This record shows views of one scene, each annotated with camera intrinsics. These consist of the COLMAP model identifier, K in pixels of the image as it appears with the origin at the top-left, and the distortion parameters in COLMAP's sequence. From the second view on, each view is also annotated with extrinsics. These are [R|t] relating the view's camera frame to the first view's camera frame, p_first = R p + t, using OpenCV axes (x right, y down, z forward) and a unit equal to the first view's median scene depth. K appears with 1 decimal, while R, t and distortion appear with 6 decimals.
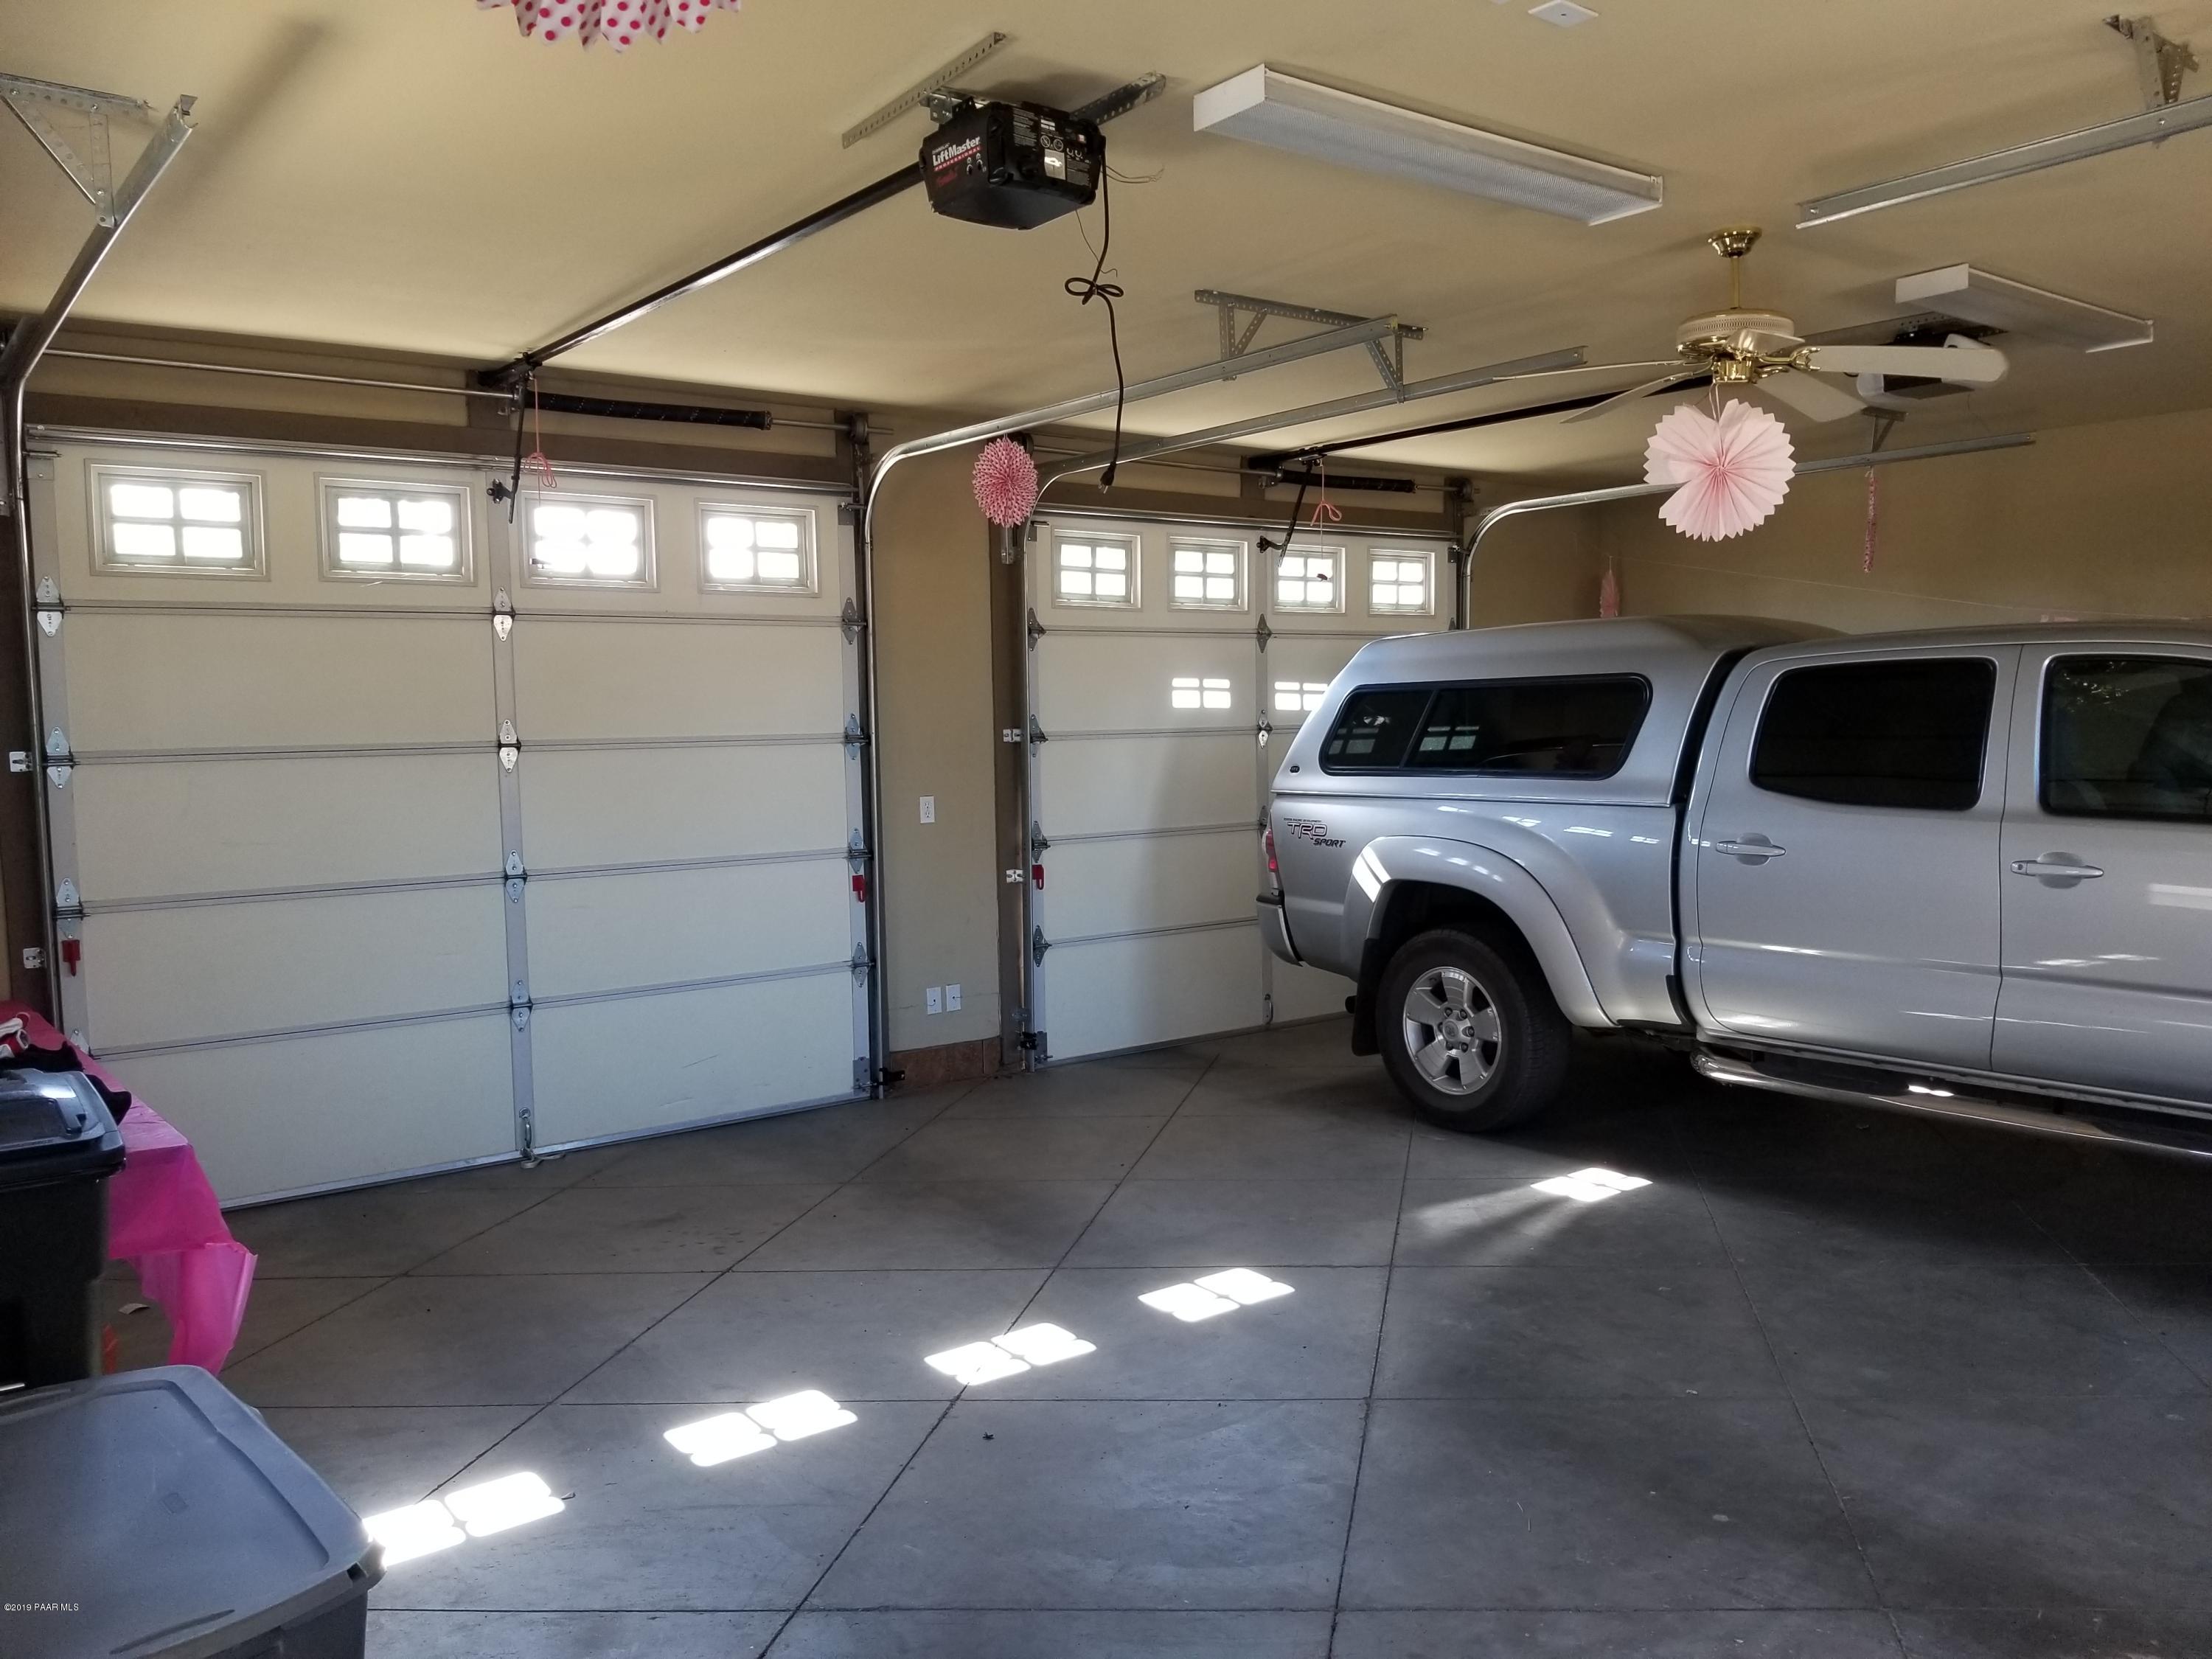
lens RADIAL K [[1713.6, 0, 1129.4], [0, 1713.6, 848.5], [0, 0, 1]] dist [0.091687, -0.160668]
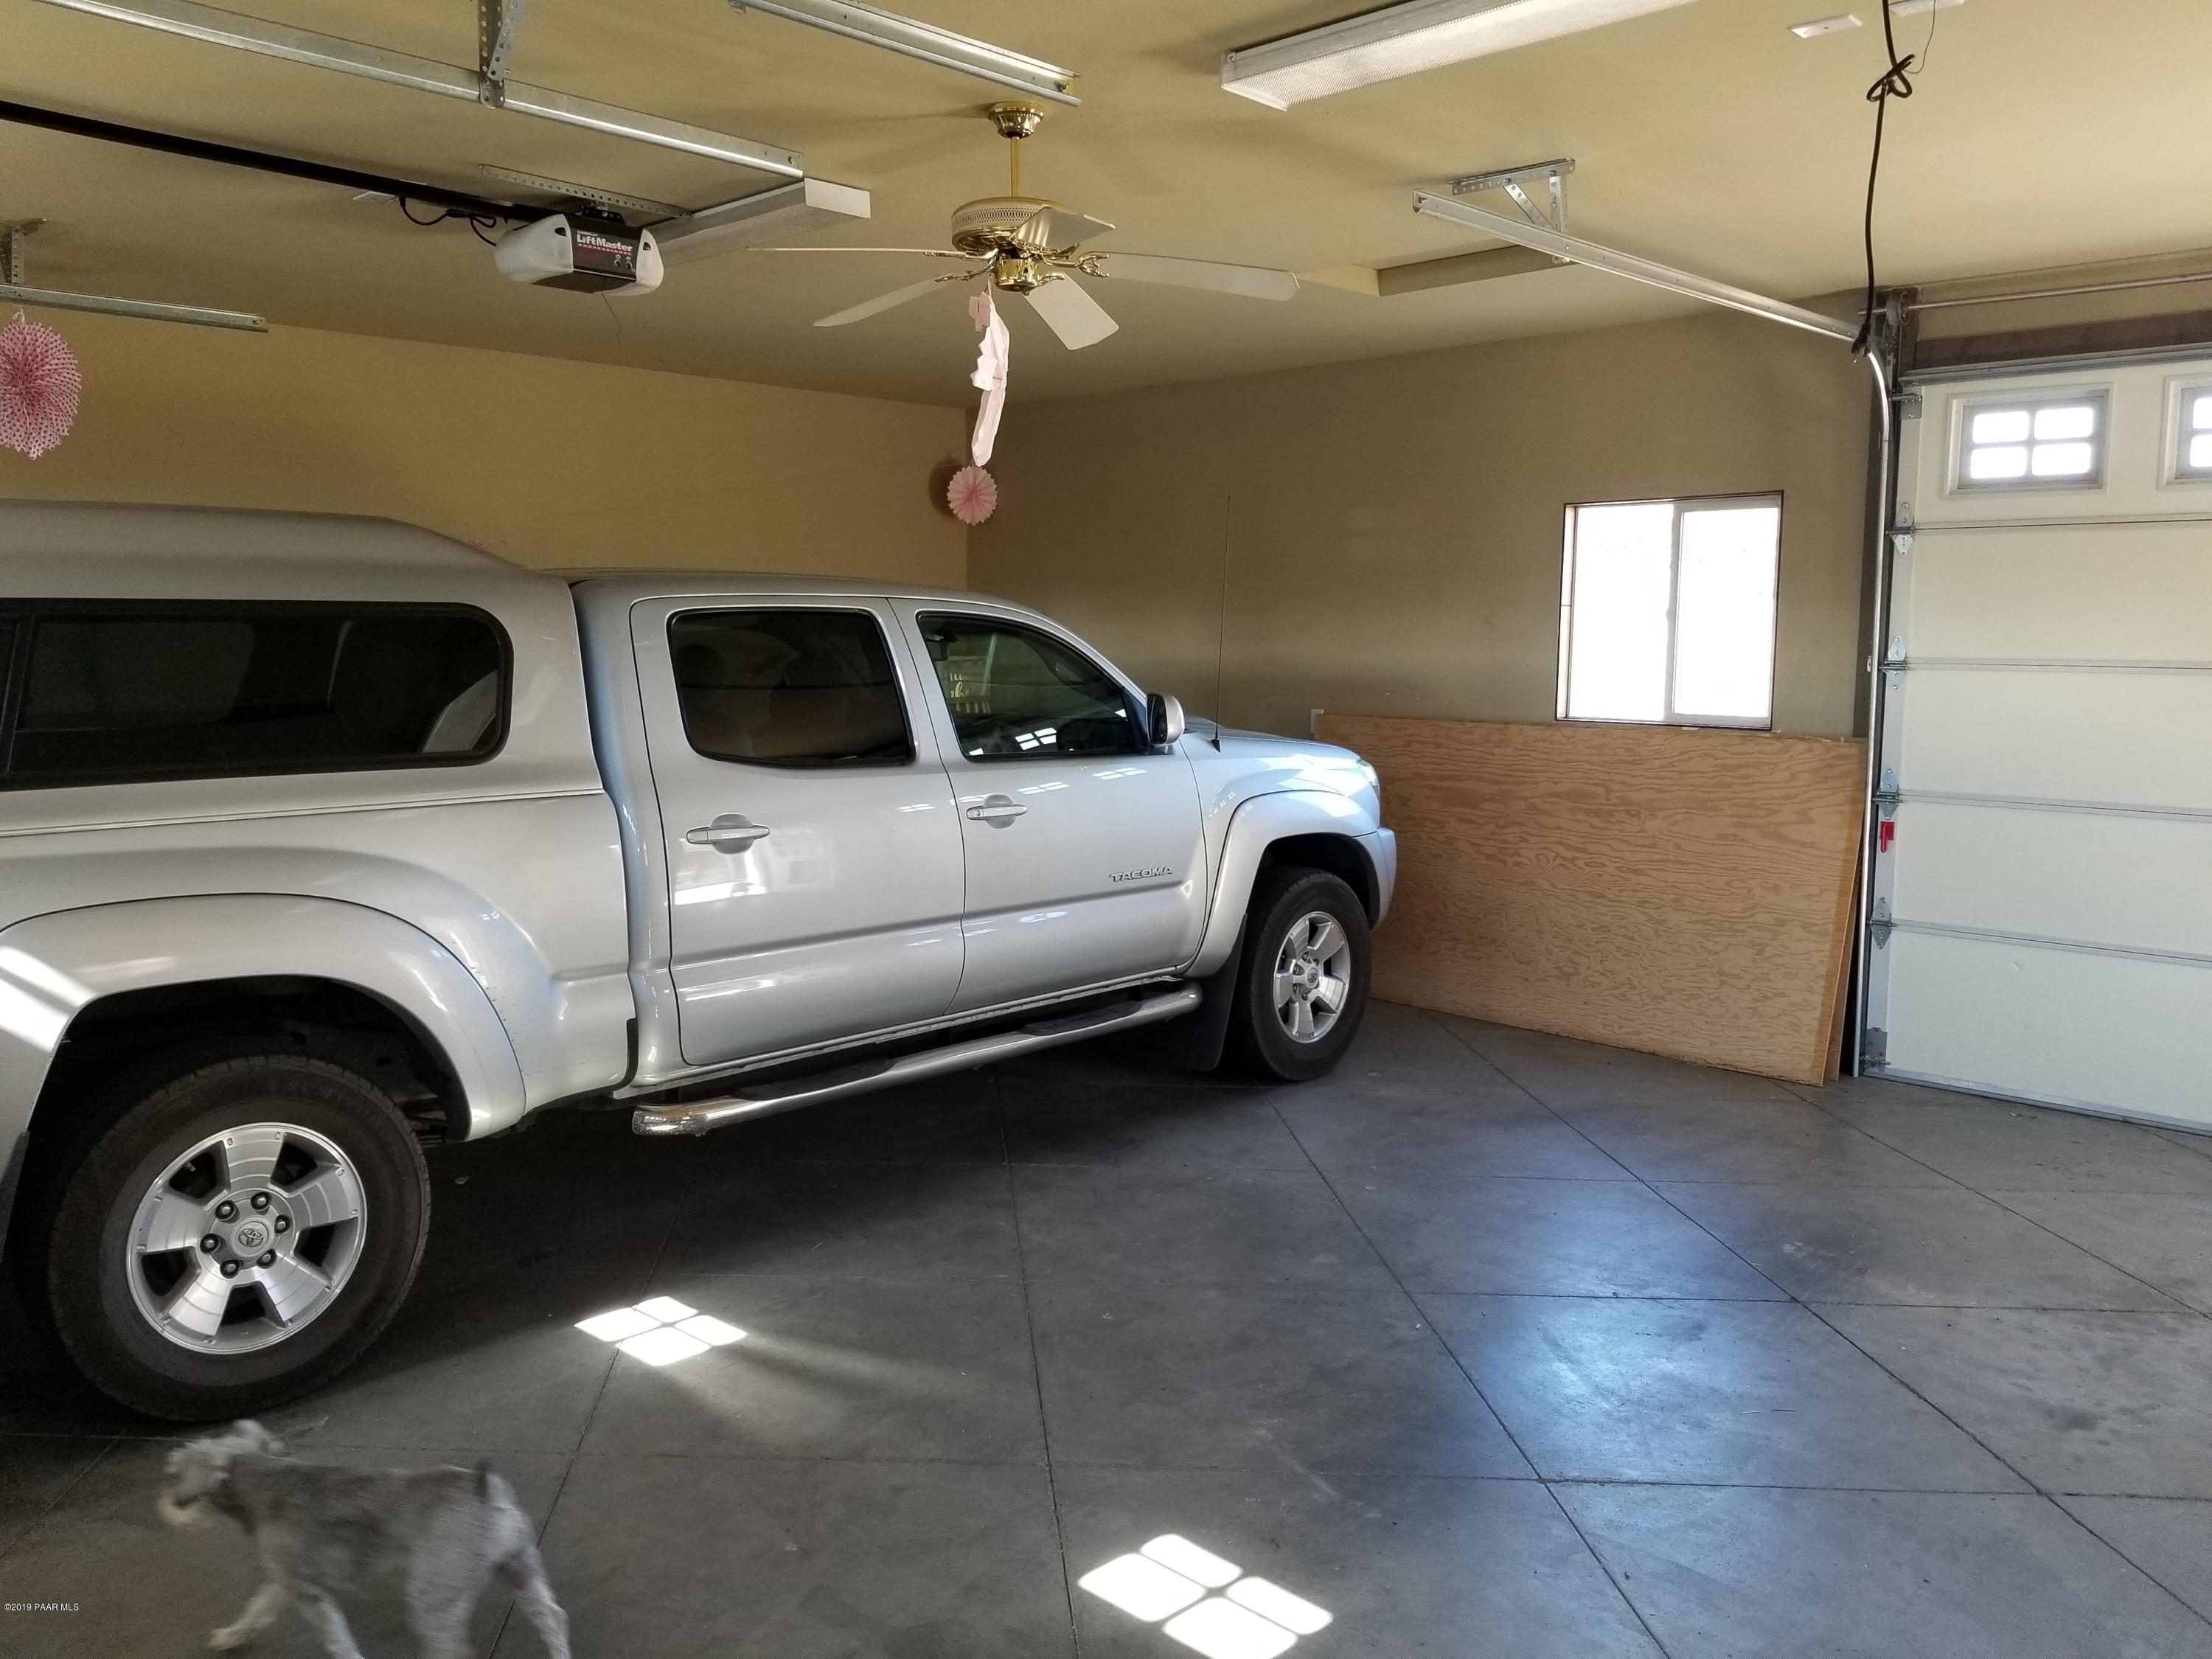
lens RADIAL K [[1713.6, 0, 1129.4], [0, 1713.6, 848.5], [0, 0, 1]] dist [0.091687, -0.160668]
pose [[-0.131994, -0.106787, 0.985482, -0.469772], [0.080742, 0.989718, 0.118060, -0.073765], [-0.987957, 0.095153, -0.122015, 0.949215]]
